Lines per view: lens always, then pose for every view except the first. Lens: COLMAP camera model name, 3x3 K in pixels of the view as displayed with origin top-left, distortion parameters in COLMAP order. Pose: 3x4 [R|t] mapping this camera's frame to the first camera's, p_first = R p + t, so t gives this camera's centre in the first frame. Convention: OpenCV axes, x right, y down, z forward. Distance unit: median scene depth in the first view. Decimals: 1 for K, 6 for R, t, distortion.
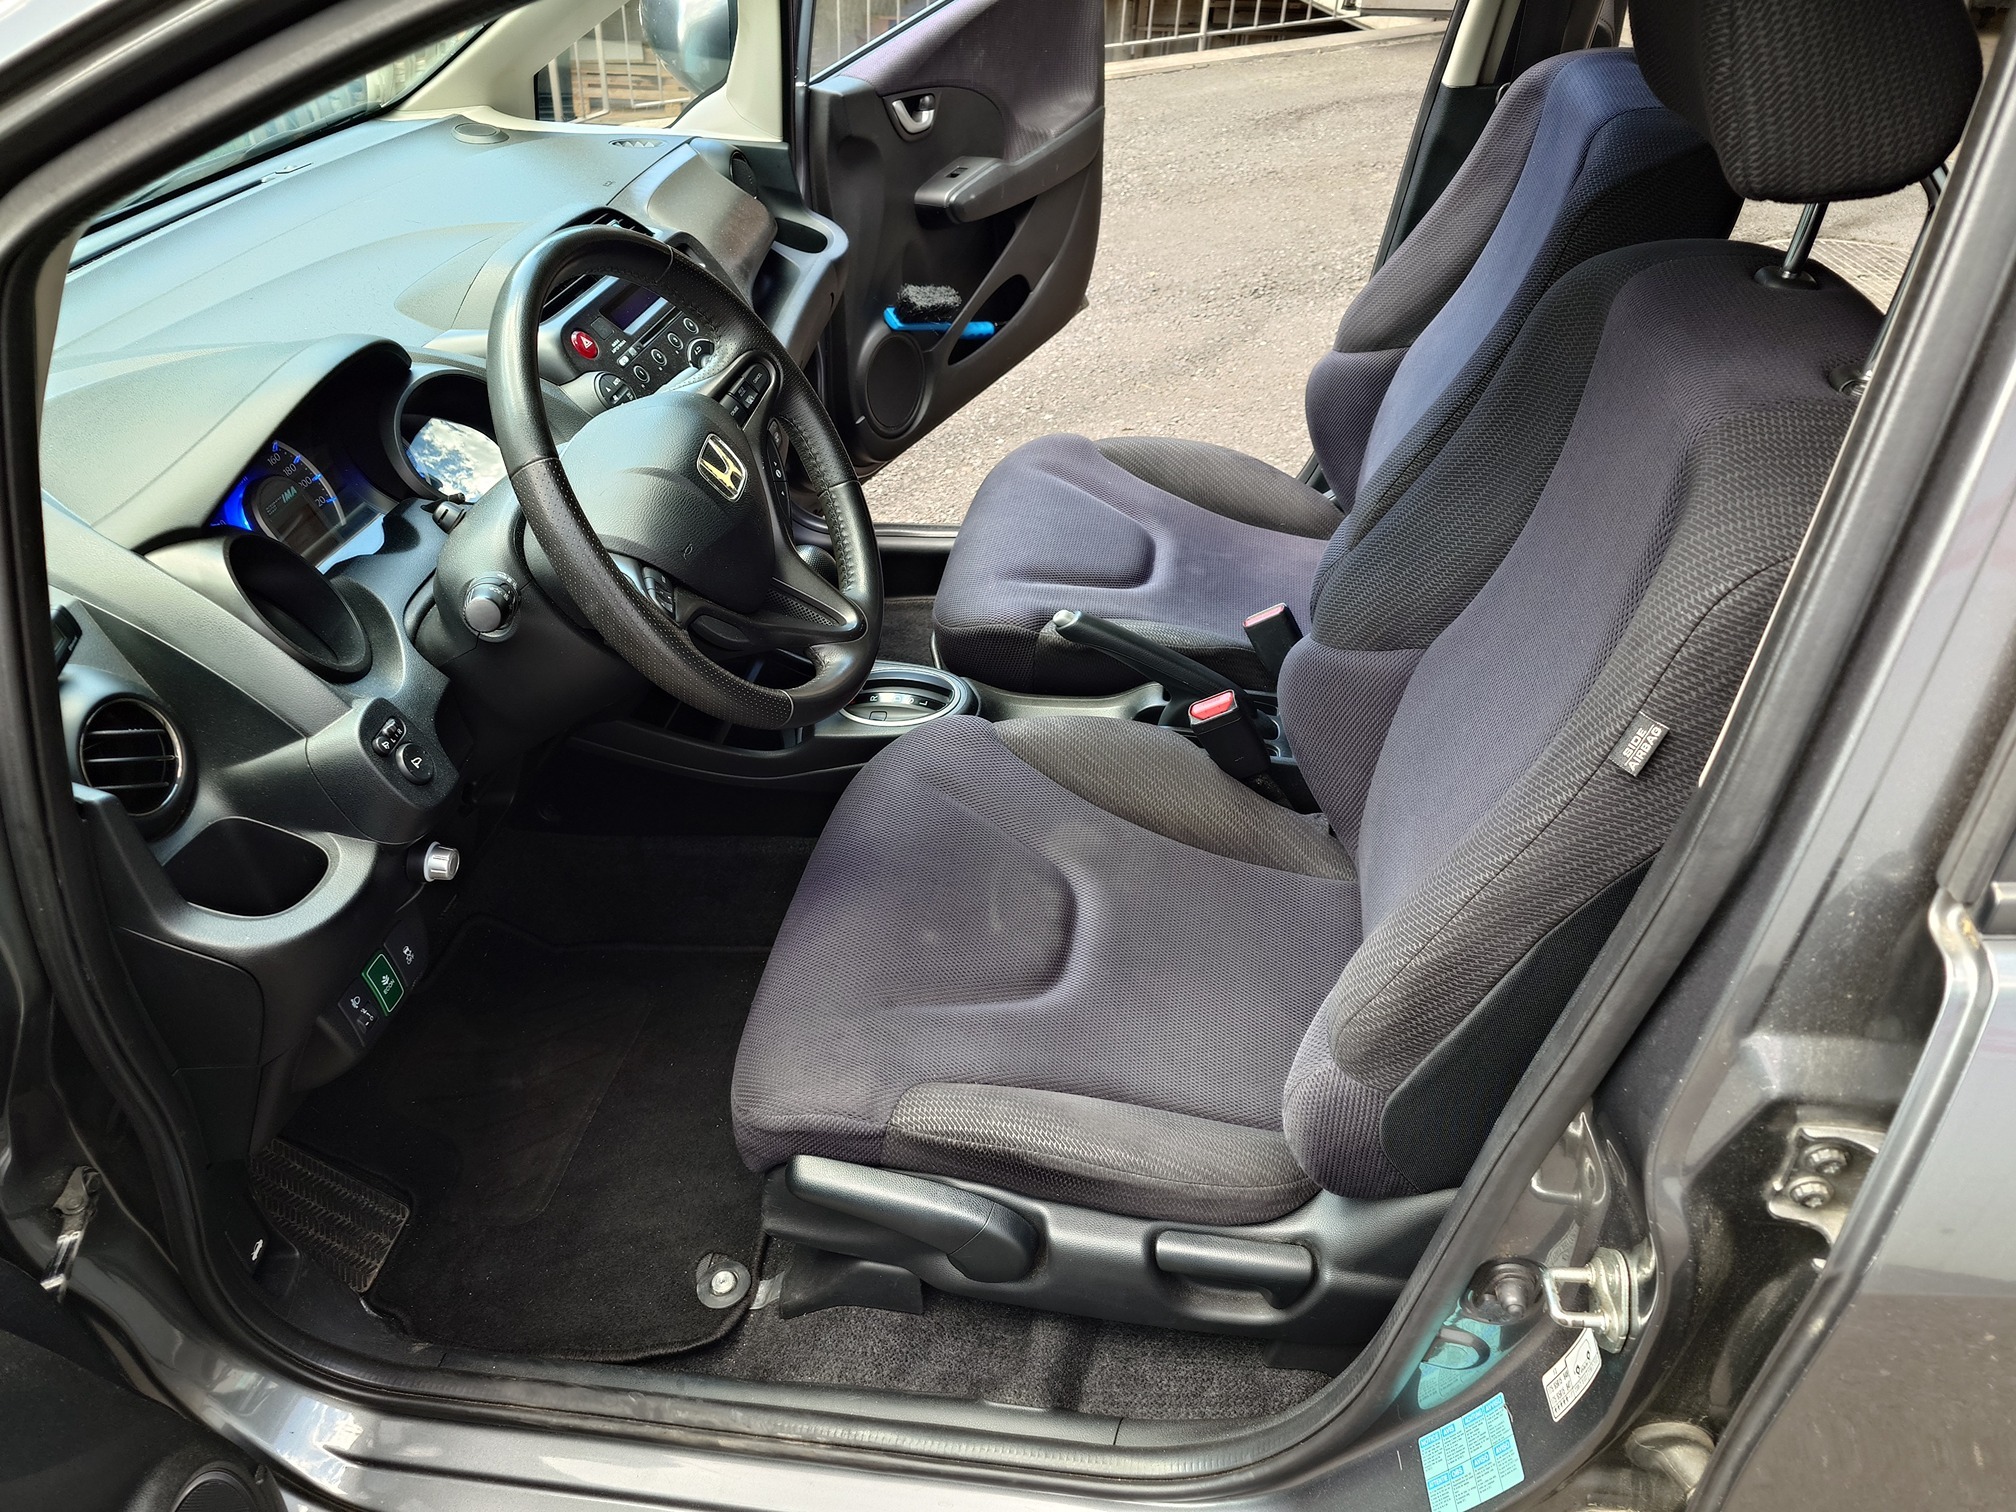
lens RADIAL K [[1461.4, 0, 1008.0], [0, 1461.4, 756.0], [0, 0, 1]] dist [-0.003878, 0.001568]
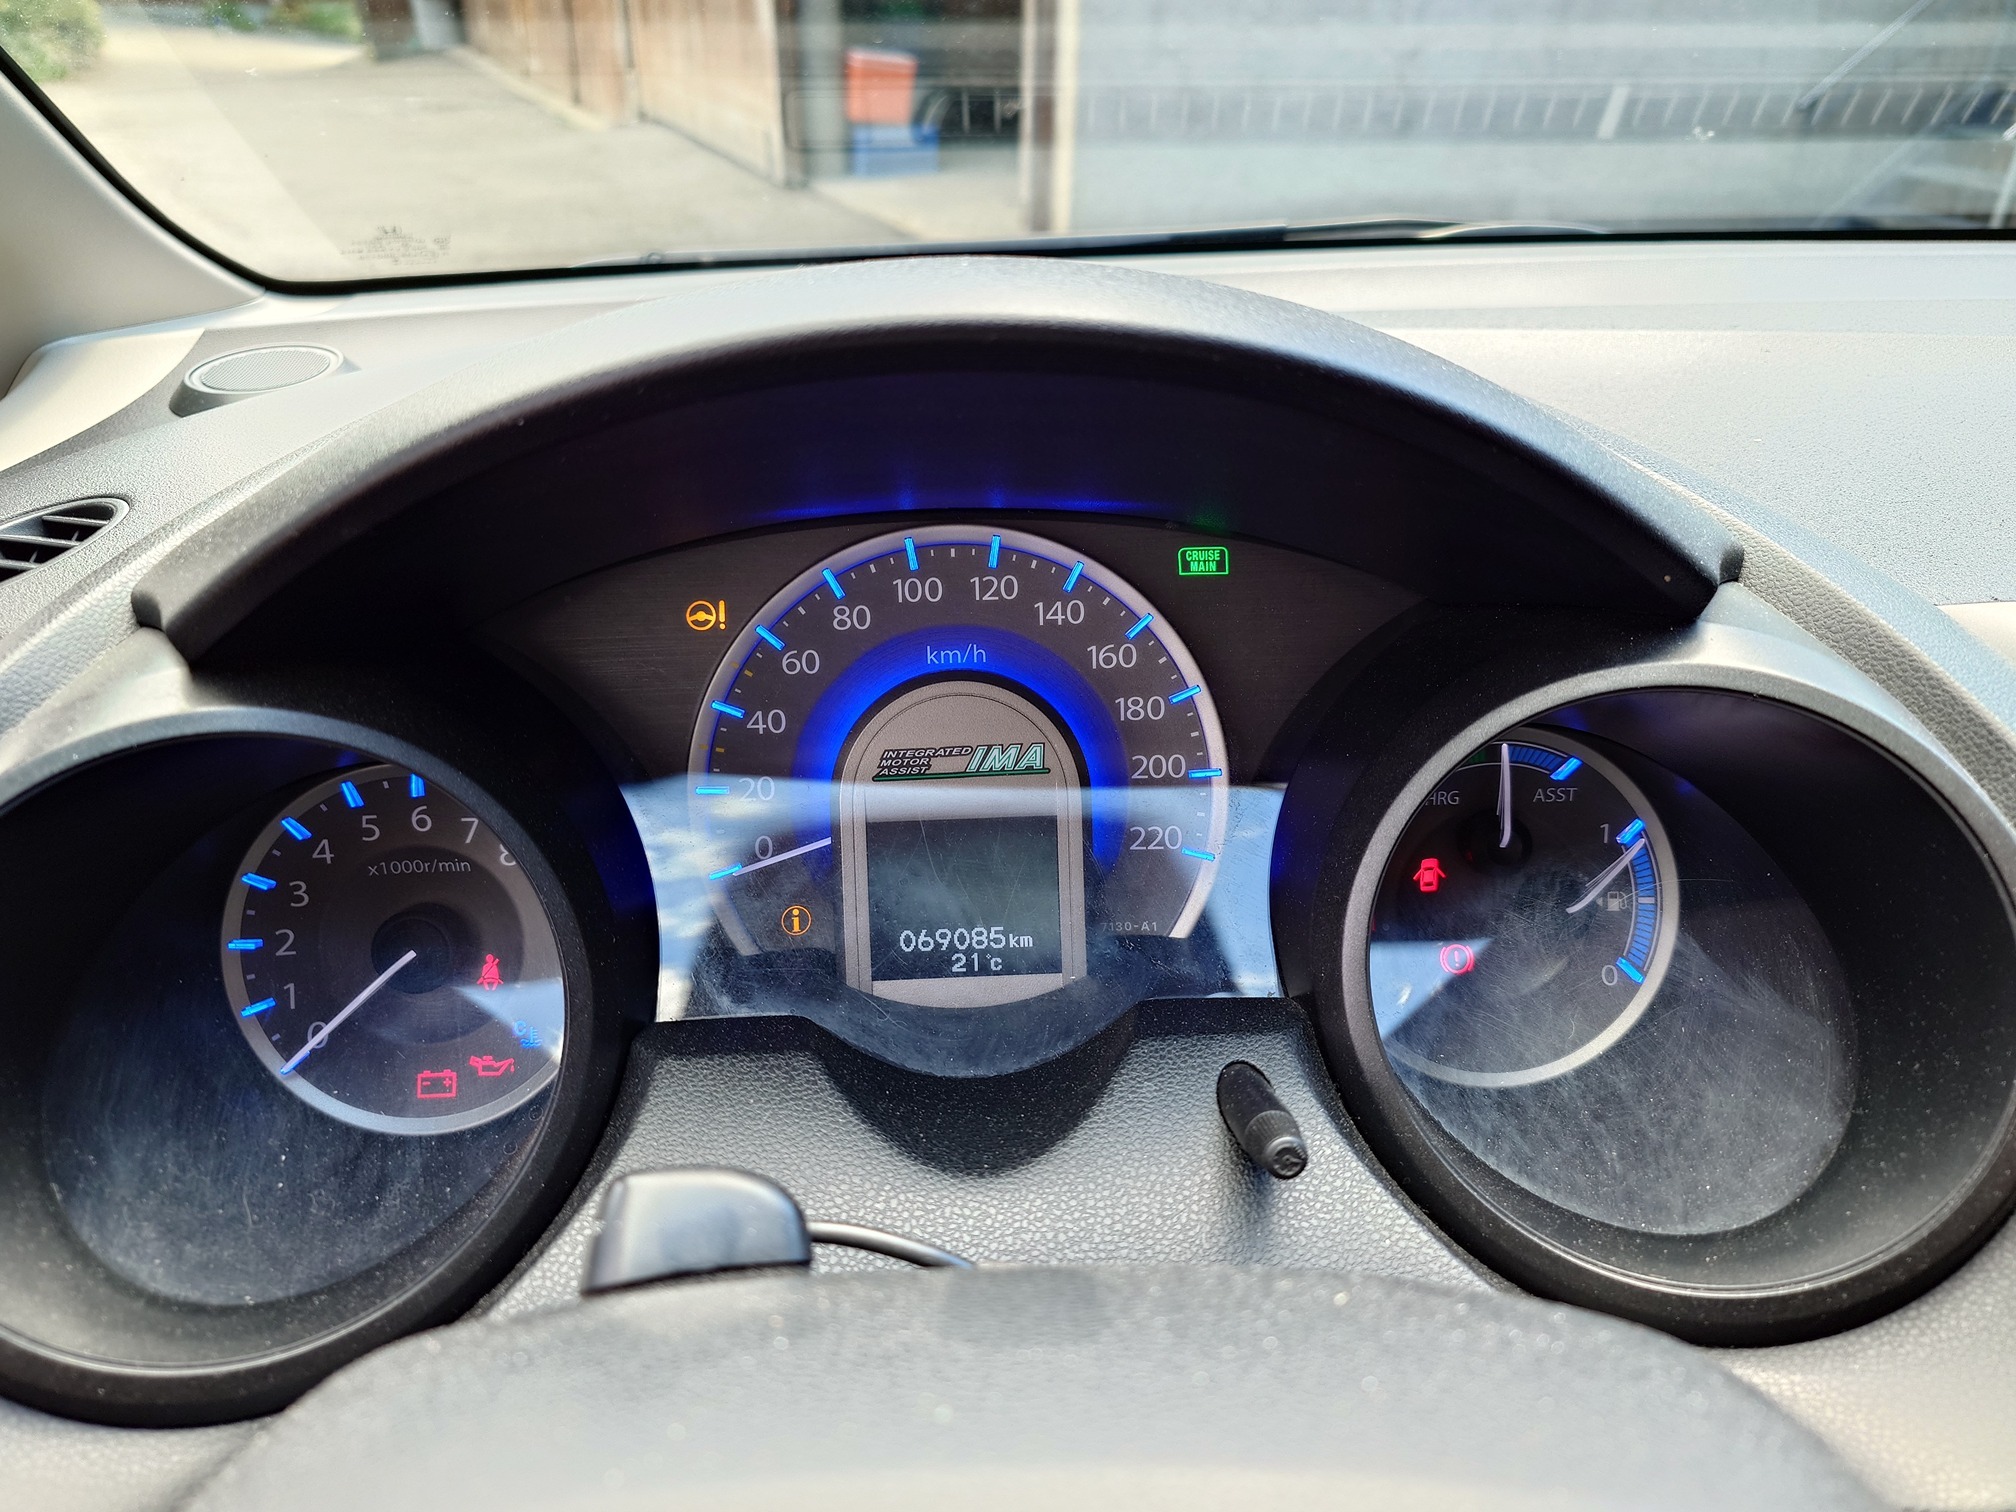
lens RADIAL K [[1461.4, 0, 1008.0], [0, 1461.4, 756.0], [0, 0, 1]] dist [-0.003878, 0.001568]
pose [[0.201641, 0.462271, -0.863508, -0.173207], [-0.584544, 0.764195, 0.272606, -0.198404], [0.785907, 0.449790, 0.424311, 0.658130]]
